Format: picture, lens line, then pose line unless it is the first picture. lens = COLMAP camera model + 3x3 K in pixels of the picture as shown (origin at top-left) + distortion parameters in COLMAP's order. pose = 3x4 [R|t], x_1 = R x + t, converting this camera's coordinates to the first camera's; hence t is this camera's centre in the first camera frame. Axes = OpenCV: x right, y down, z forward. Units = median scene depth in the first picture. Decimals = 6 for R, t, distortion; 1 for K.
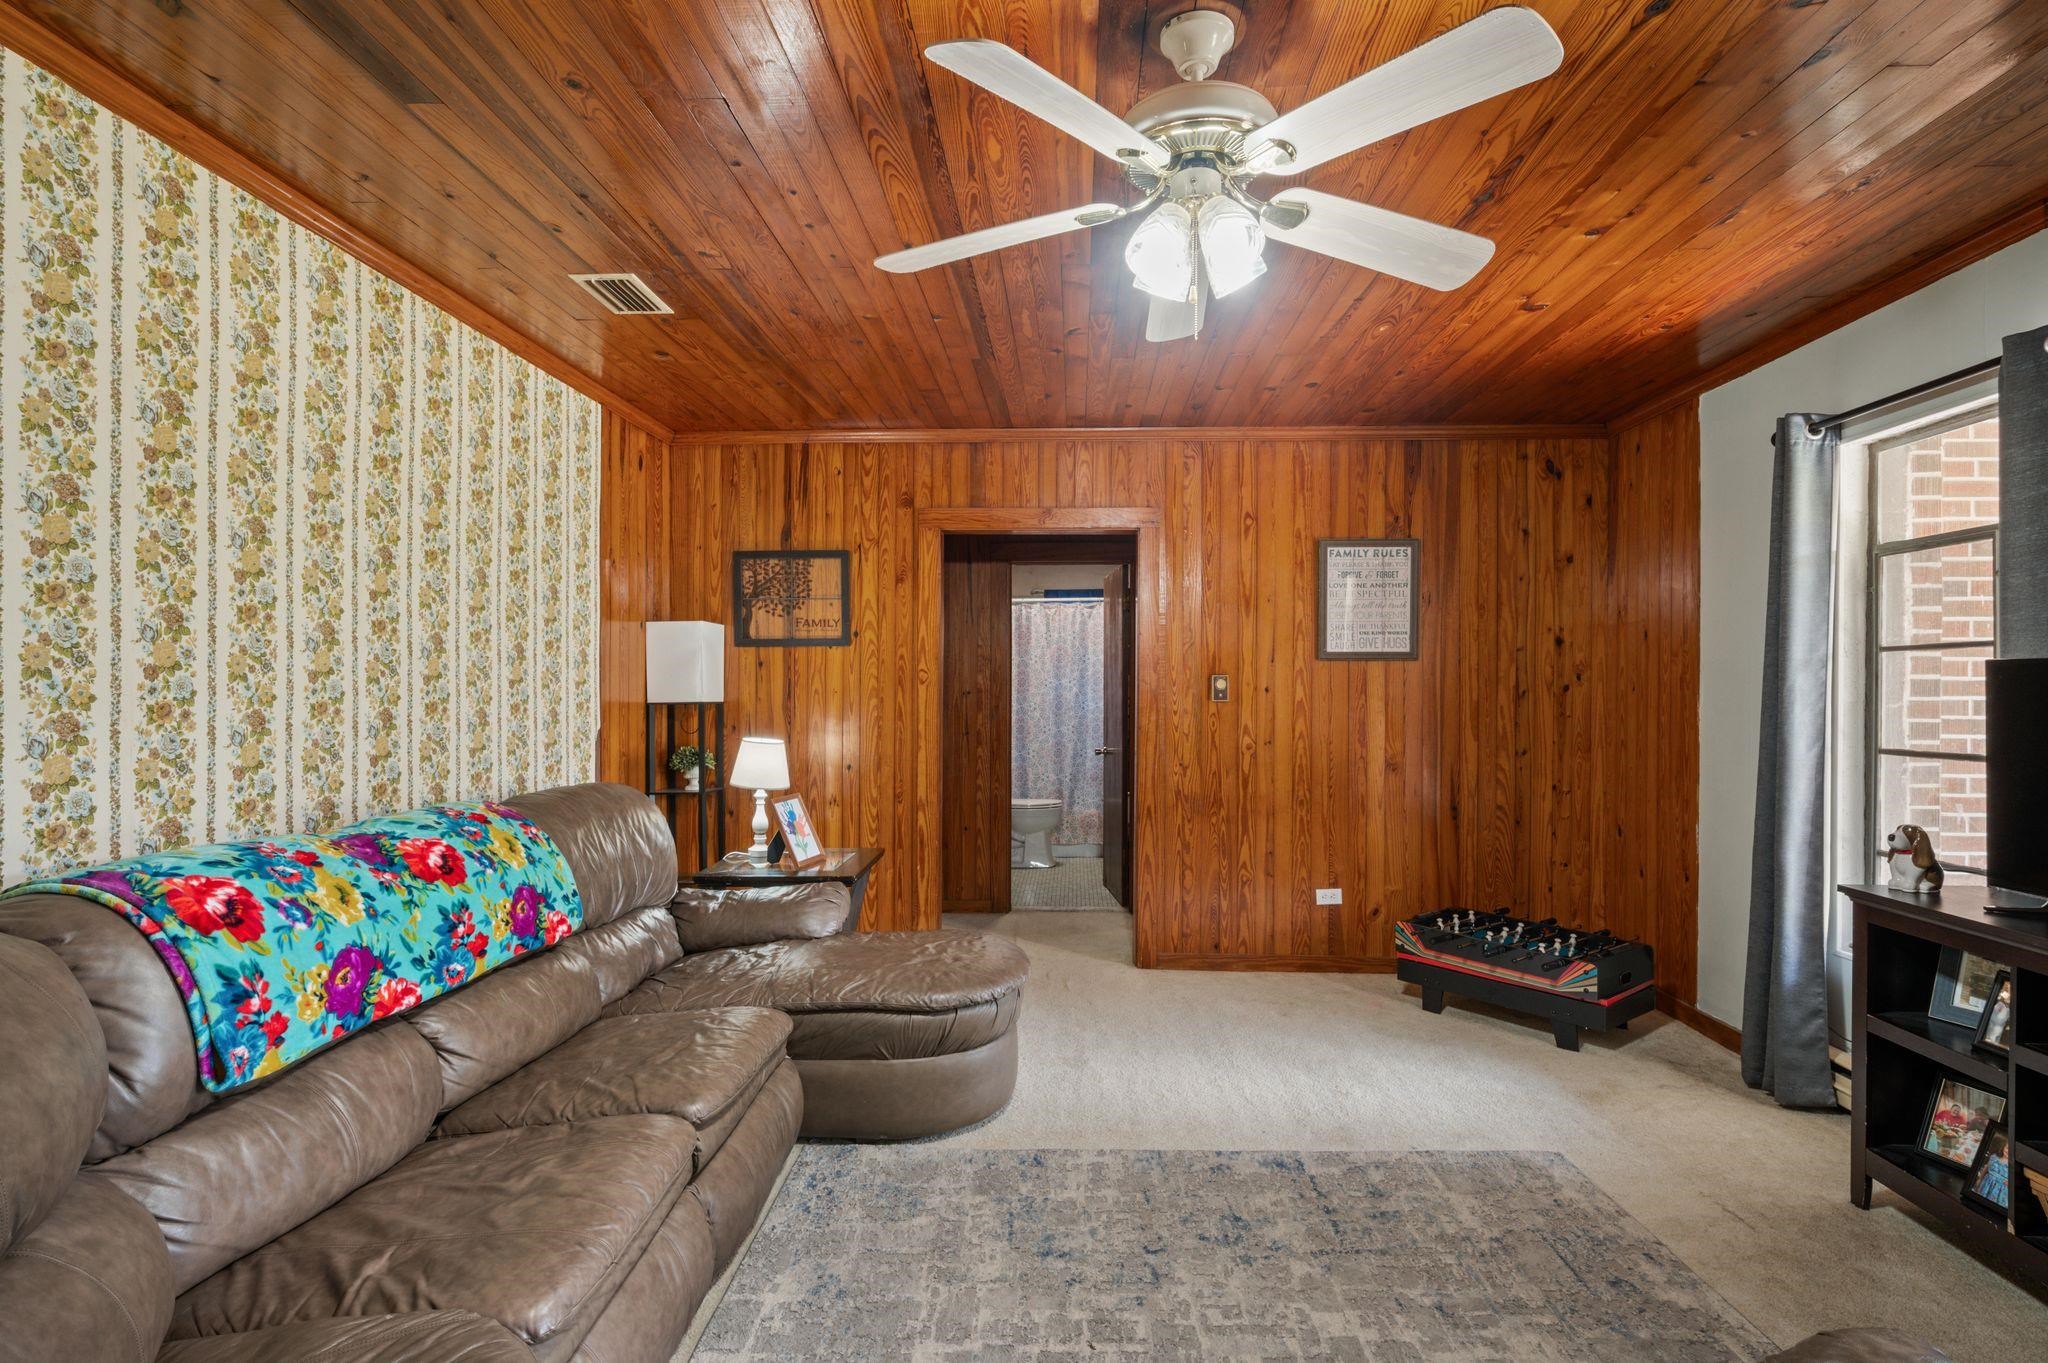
lens RADIAL K [[1026.0, 0, 1031.4], [0, 1026.0, 673.5], [0, 0, 1]] dist [-0.002604, -0.000122]
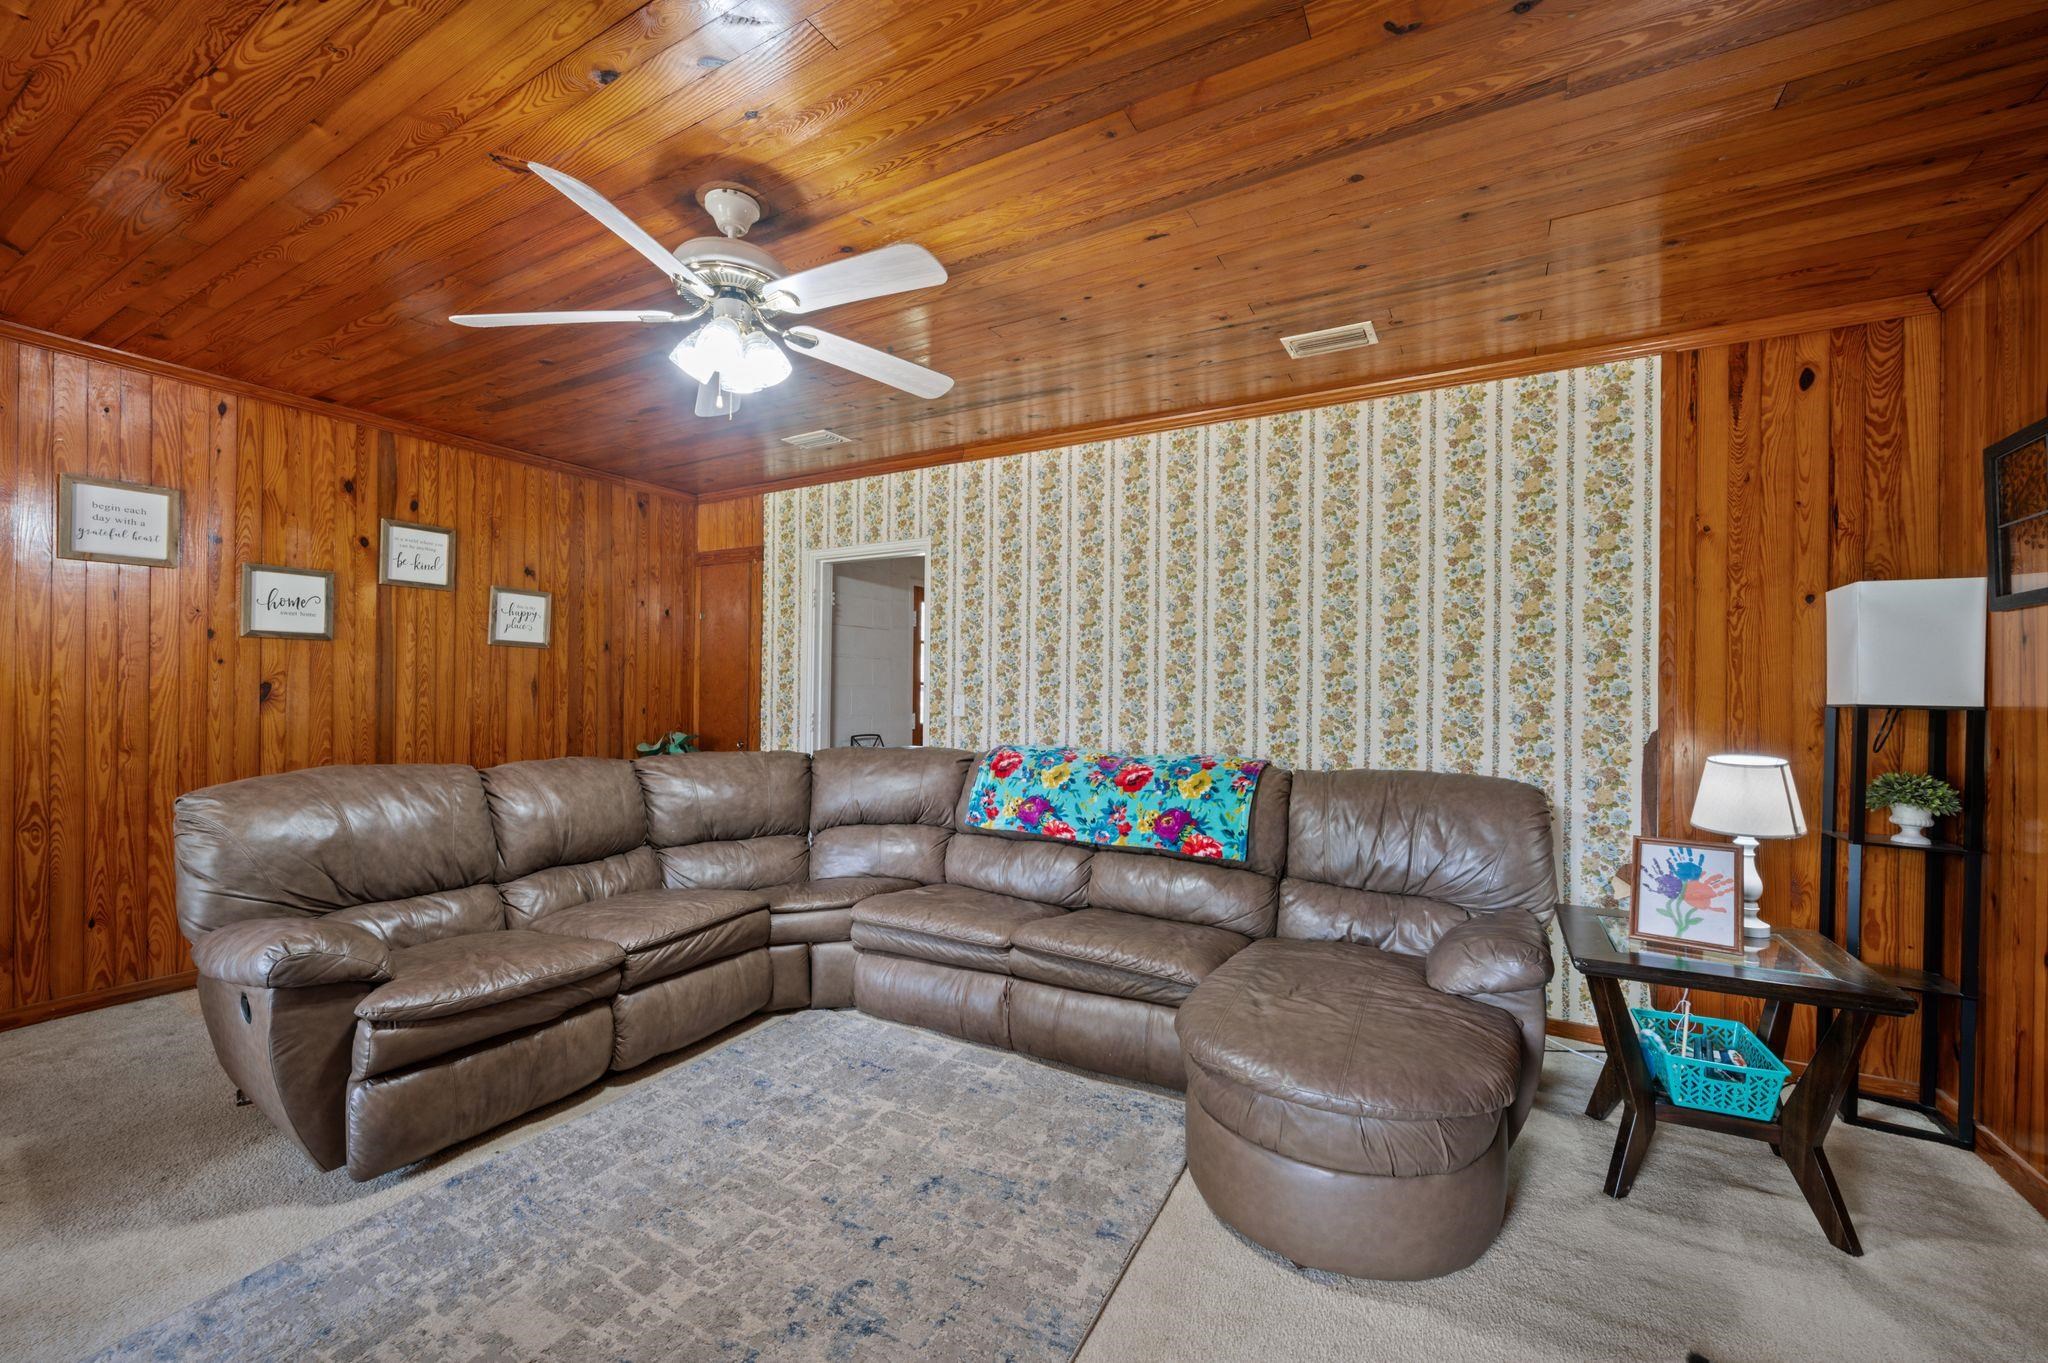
lens RADIAL K [[808.0, 0, 1033.1], [0, 808.0, 685.9], [0, 0, 1]] dist [-0.002849, 0.000295]
pose [[-0.455384, -0.005473, -0.890278, 0.739942], [0.002608, 0.999969, -0.007481, 0.033695], [0.890291, -0.005729, -0.455356, 1.472035]]
